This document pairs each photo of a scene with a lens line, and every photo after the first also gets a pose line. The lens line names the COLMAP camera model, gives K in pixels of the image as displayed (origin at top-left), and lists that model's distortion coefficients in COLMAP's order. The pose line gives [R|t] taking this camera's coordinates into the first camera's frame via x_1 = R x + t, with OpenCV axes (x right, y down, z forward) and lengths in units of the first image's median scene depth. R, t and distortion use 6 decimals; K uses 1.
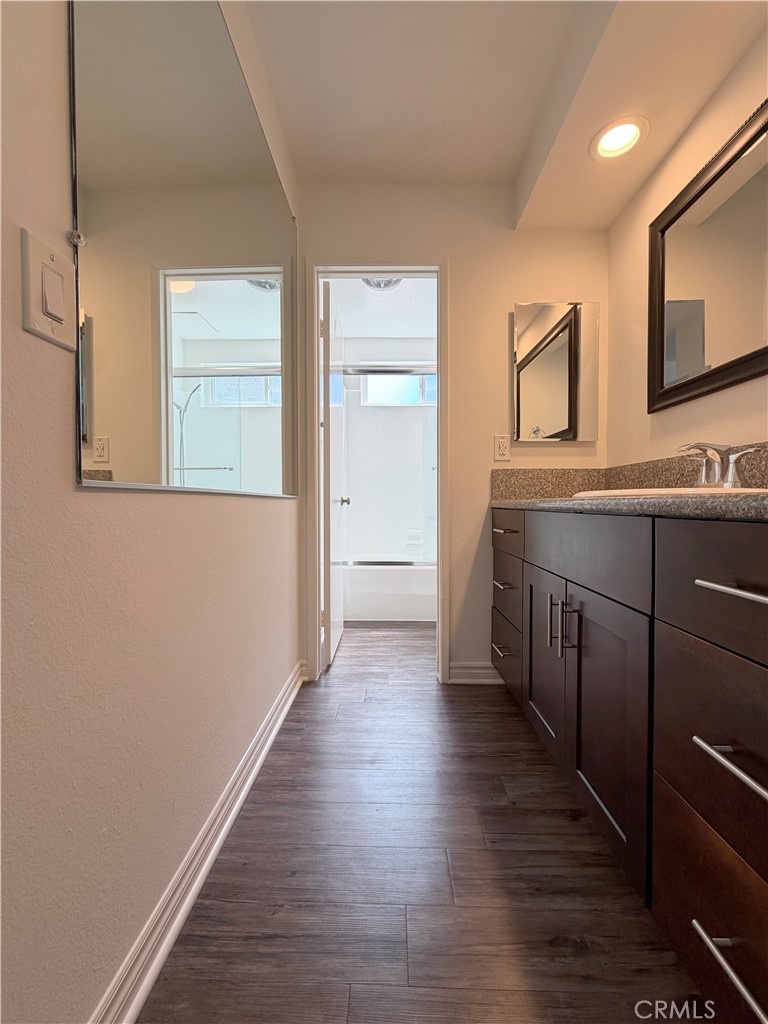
lens RADIAL K [[409.9, 0, 384.0], [0, 409.9, 512.0], [0, 0, 1]] dist [0.000298, 0.000430]
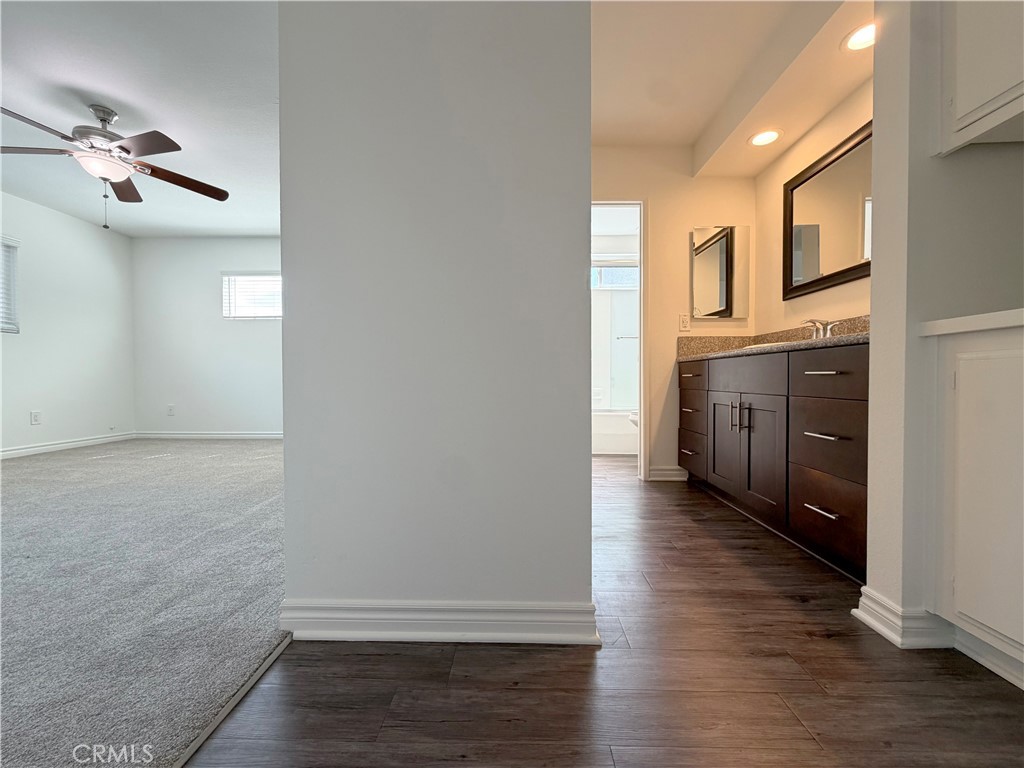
lens RADIAL K [[409.9, 0, 512.0], [0, 409.9, 384.0], [0, 0, 1]] dist [0.000298, 0.000430]
pose [[0.999995, 0.000679, -0.003114, -0.376454], [-0.000704, 0.999968, -0.008027, 0.090607], [0.003108, 0.008030, 0.999963, -0.553475]]
